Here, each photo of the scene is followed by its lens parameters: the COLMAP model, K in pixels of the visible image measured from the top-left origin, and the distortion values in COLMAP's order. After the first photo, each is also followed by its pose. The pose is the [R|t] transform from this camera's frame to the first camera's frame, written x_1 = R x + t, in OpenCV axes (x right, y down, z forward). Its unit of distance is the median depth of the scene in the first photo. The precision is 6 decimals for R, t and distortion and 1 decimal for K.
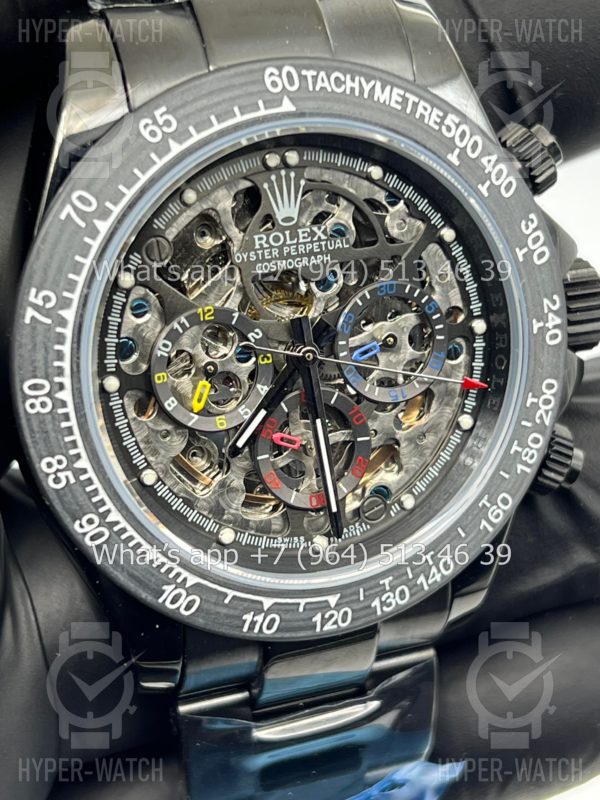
lens RADIAL K [[1926.2, 0, 299.3], [0, 1926.2, 408.3], [0, 0, 1]] dist [0.150812, 0.000000]
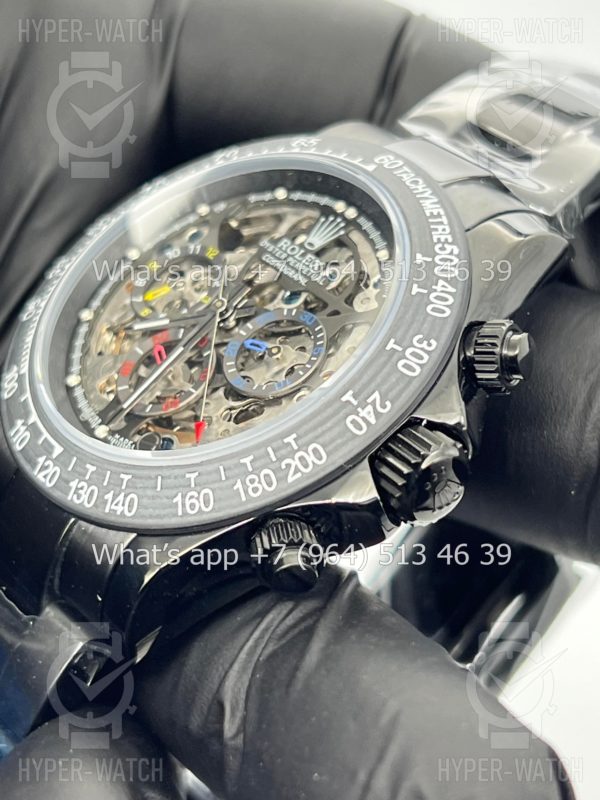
lens RADIAL K [[1926.2, 0, 301.6], [0, 1926.2, 397.9], [0, 0, 1]] dist [0.150812, 0.000000]
pose [[0.376614, 0.260636, -0.888950, 1.065674], [-0.840395, 0.499850, -0.209489, 0.201707], [0.389741, 0.825965, 0.407287, 0.587687]]
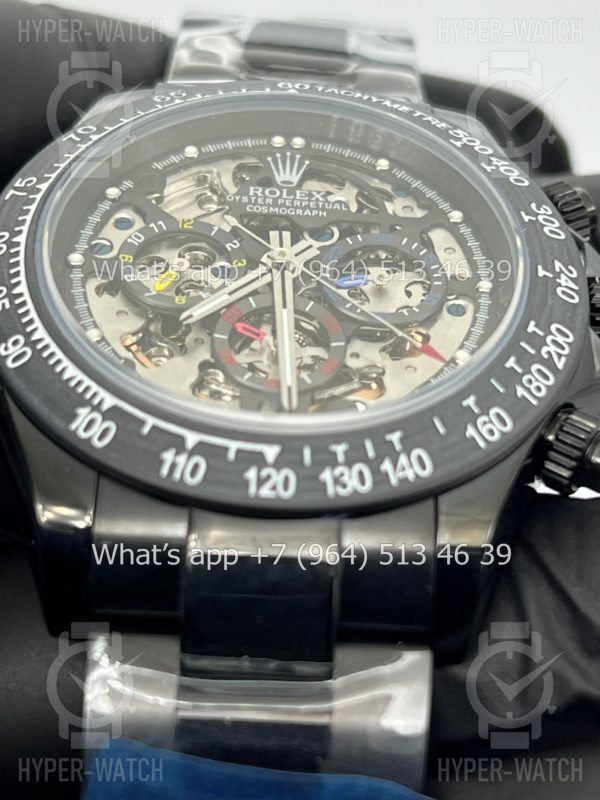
lens RADIAL K [[1926.2, 0, 302.5], [0, 1926.2, 399.8], [0, 0, 1]] dist [0.150812, 0.000000]
pose [[0.952326, -0.094353, -0.290125, 0.284563], [-0.173827, 0.613700, -0.770166, 0.750327], [0.250718, 0.783881, 0.568042, 0.510097]]
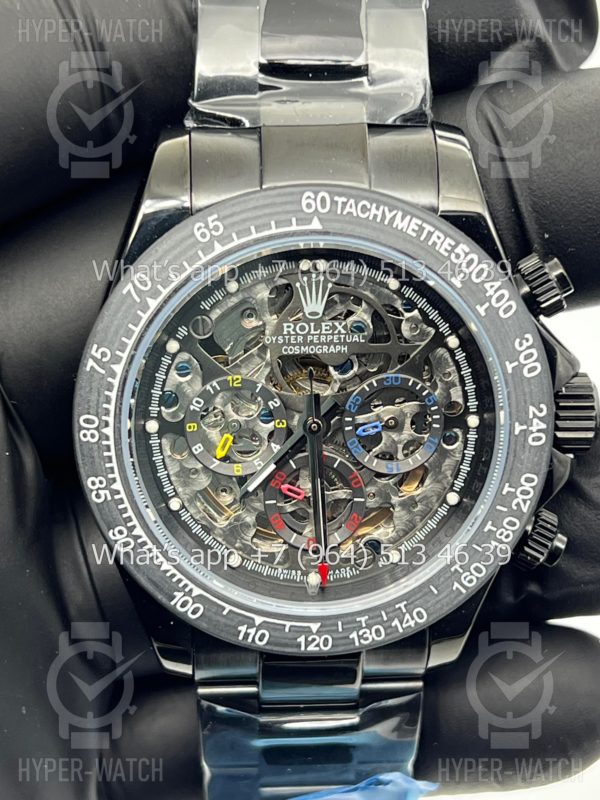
lens RADIAL K [[1926.2, 0, 302.3], [0, 1926.2, 391.8], [0, 0, 1]] dist [0.150812, 0.000000]
pose [[0.954990, 0.145723, -0.258376, 0.307675], [-0.141644, 0.989318, 0.034439, -0.089361], [0.260635, 0.003708, 0.965430, -0.179247]]
